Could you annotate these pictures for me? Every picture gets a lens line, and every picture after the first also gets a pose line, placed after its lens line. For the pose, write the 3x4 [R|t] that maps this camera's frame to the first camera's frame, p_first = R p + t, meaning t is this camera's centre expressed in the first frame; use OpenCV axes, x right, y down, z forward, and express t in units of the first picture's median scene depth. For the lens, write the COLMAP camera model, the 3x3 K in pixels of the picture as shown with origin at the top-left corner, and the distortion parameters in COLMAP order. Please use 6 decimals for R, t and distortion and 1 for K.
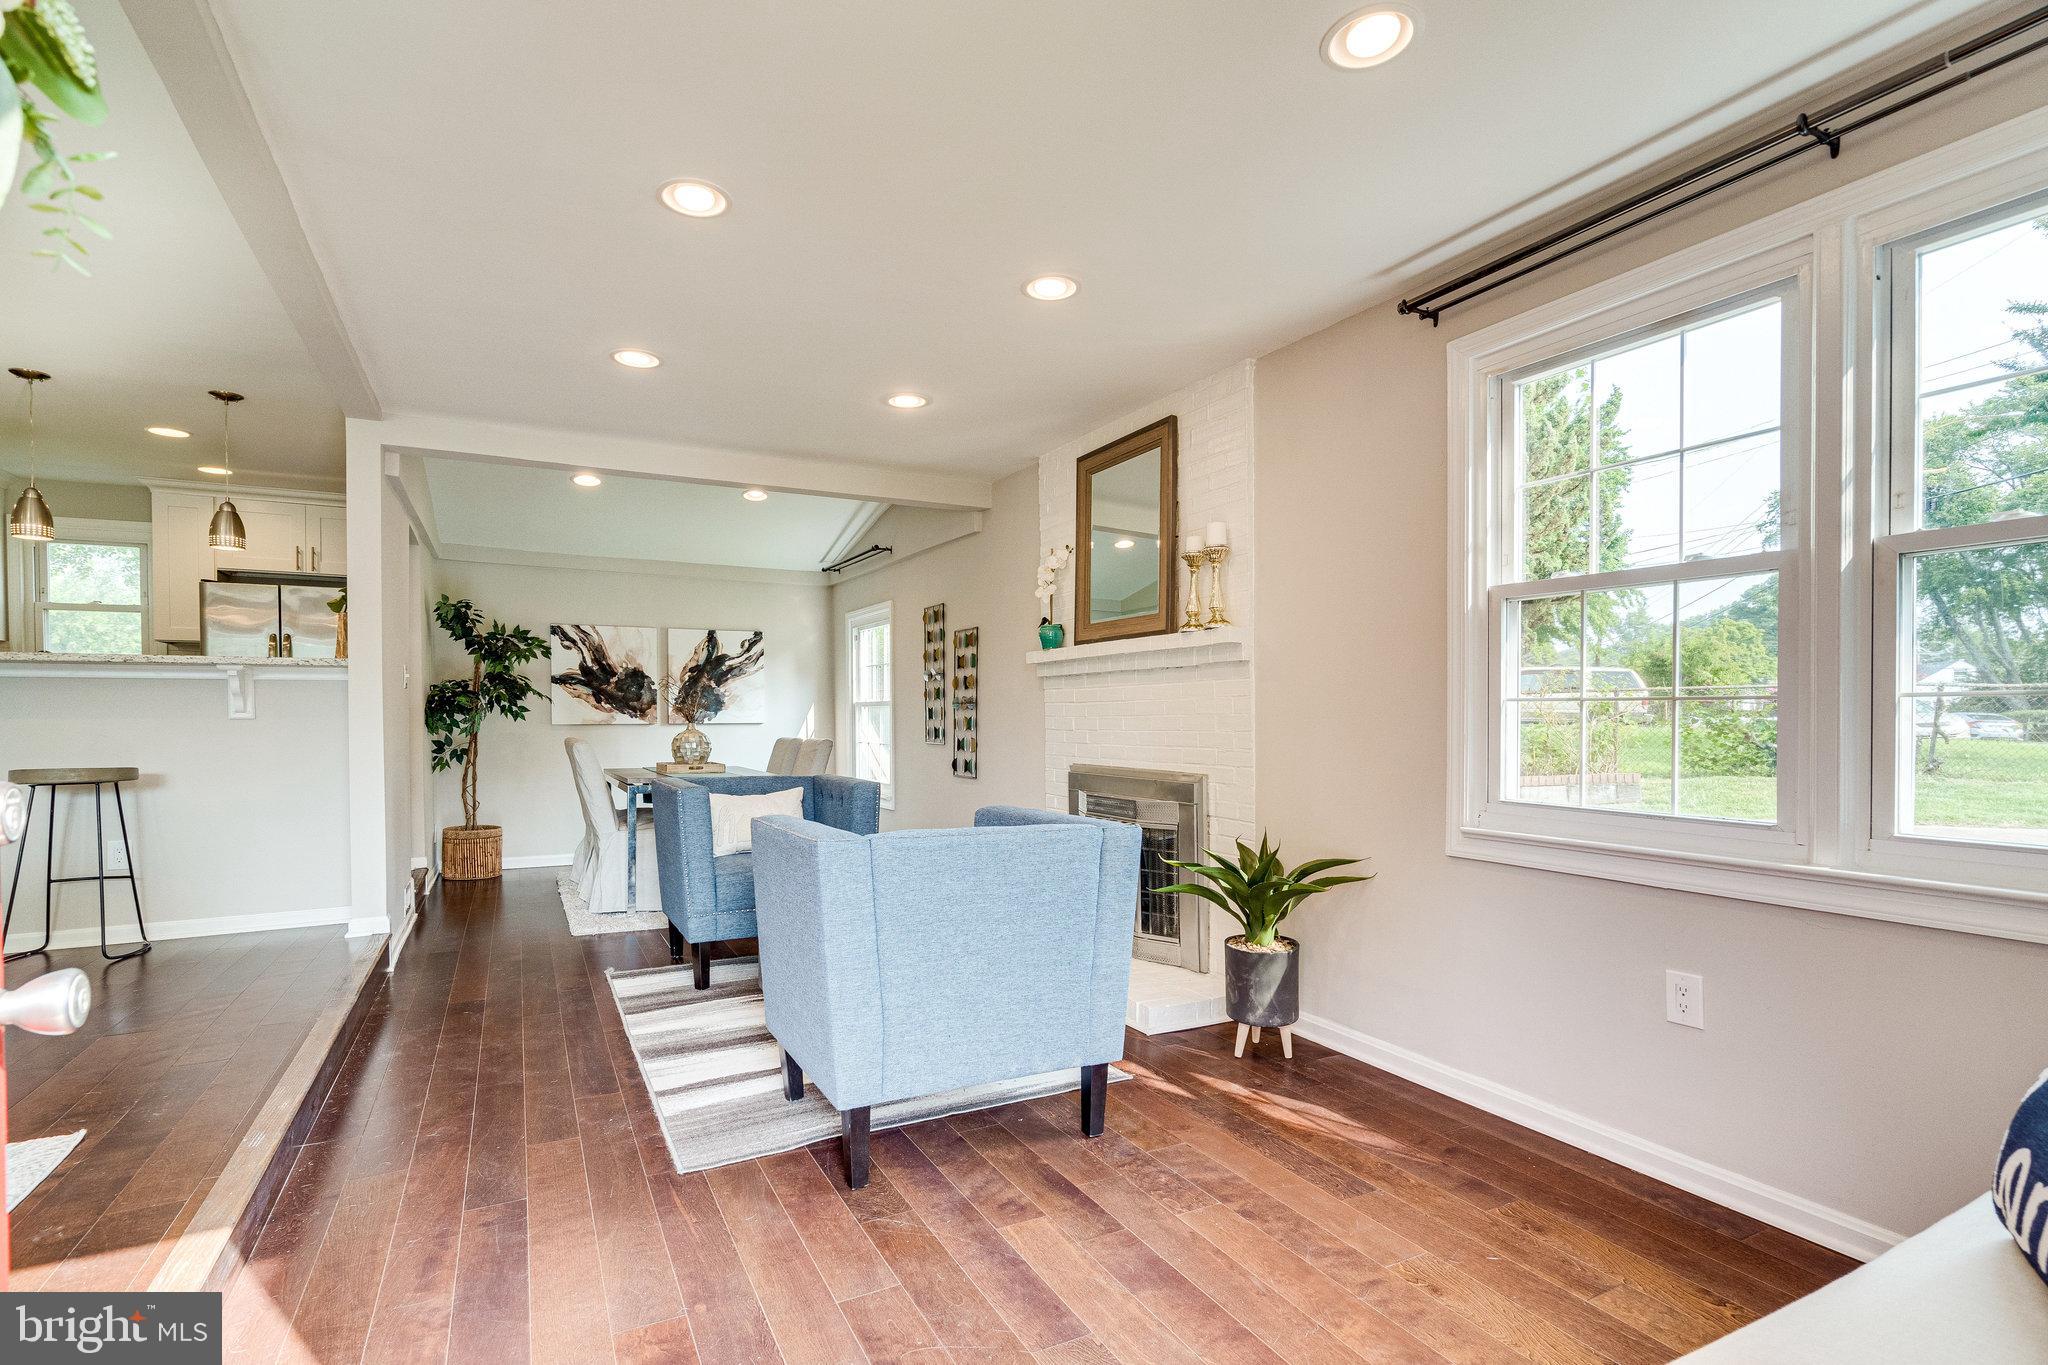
lens RADIAL K [[937.5, 0, 1011.4], [0, 937.5, 727.5], [0, 0, 1]] dist [0.001078, 0.000372]
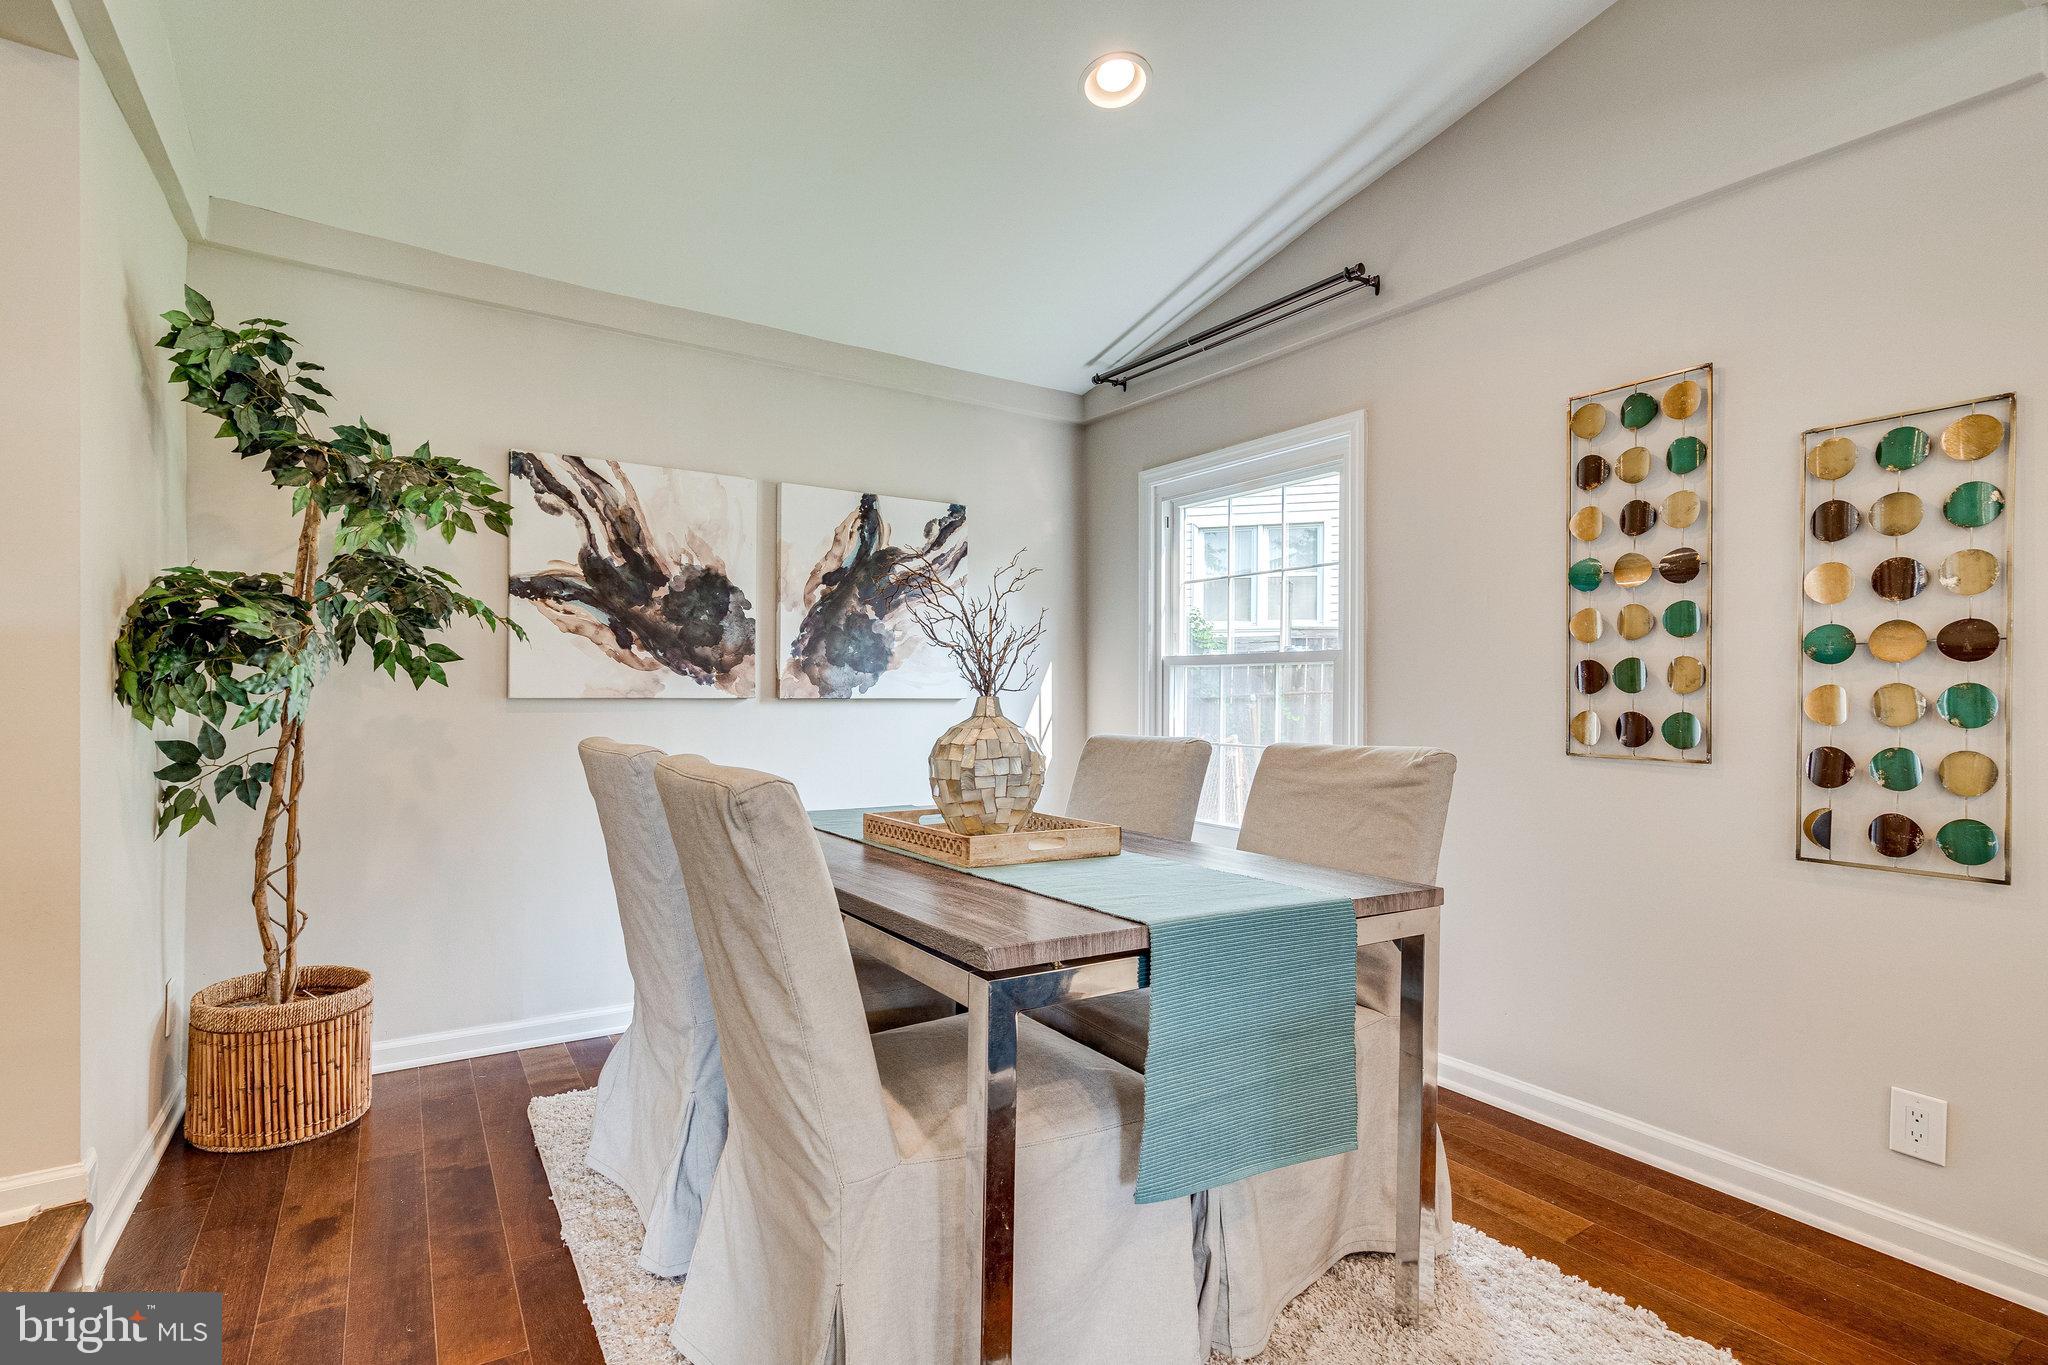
lens RADIAL K [[955.5, 0, 1020.0], [0, 955.5, 692.0], [0, 0, 1]] dist [0.002761, 0.000920]
pose [[0.995669, 0.009343, 0.092494, -0.329932], [-0.007992, 0.999856, -0.014972, -0.001322], [-0.092620, 0.014168, 0.995601, 0.607971]]
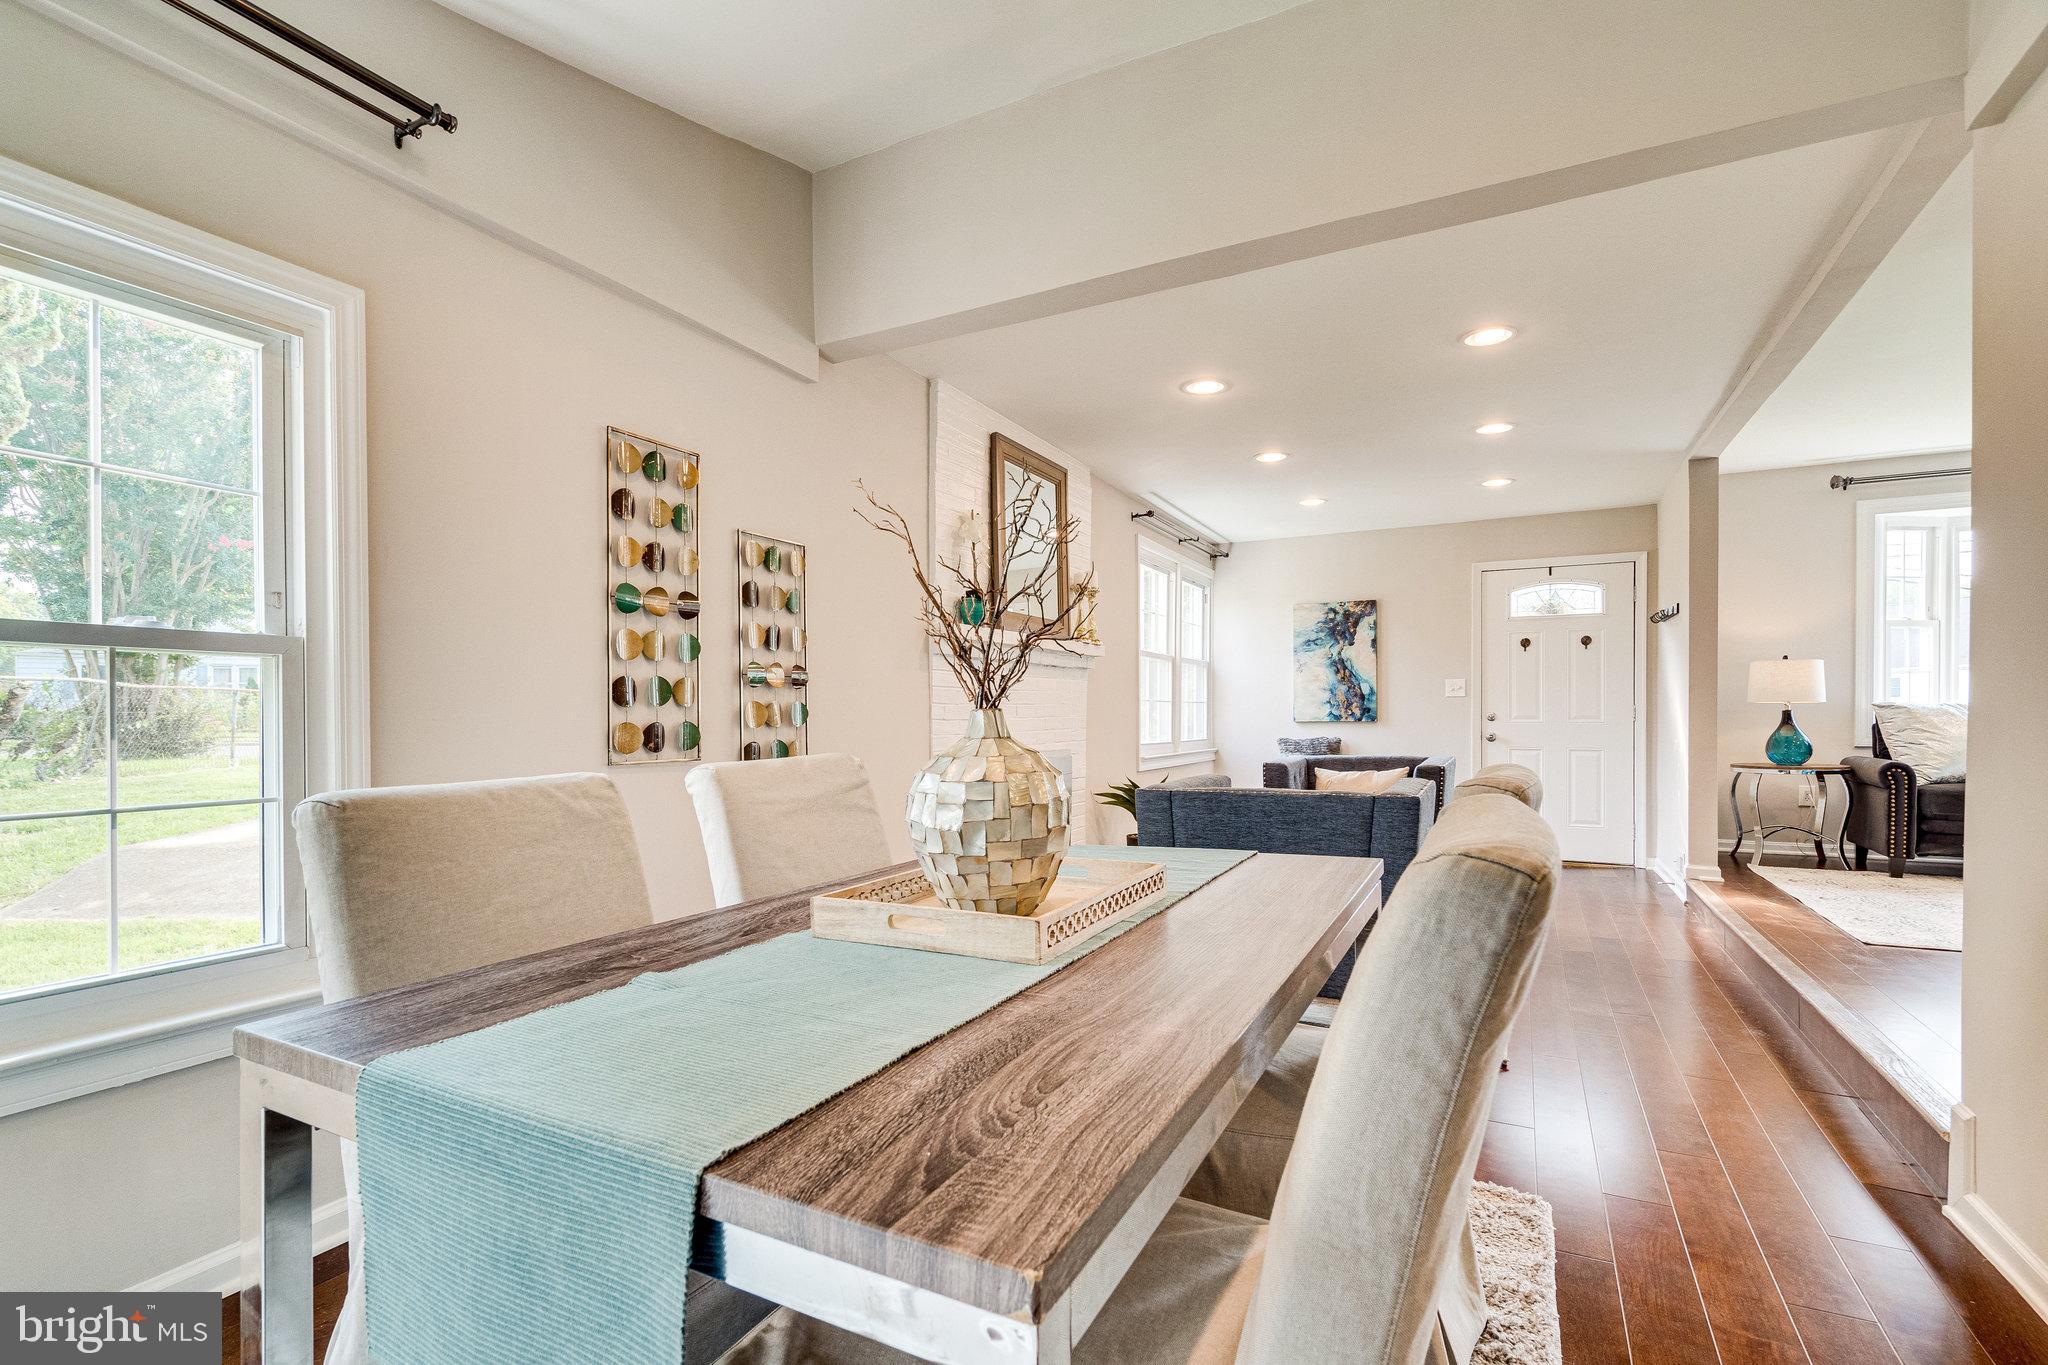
lens RADIAL K [[937.5, 0, 1011.4], [0, 937.5, 727.5], [0, 0, 1]] dist [0.001078, 0.000372]
pose [[-0.552886, -0.002540, 0.833253, -0.491465], [0.017290, 0.999745, 0.014520, -0.002300], [-0.833077, 0.022435, -0.552701, 1.025600]]
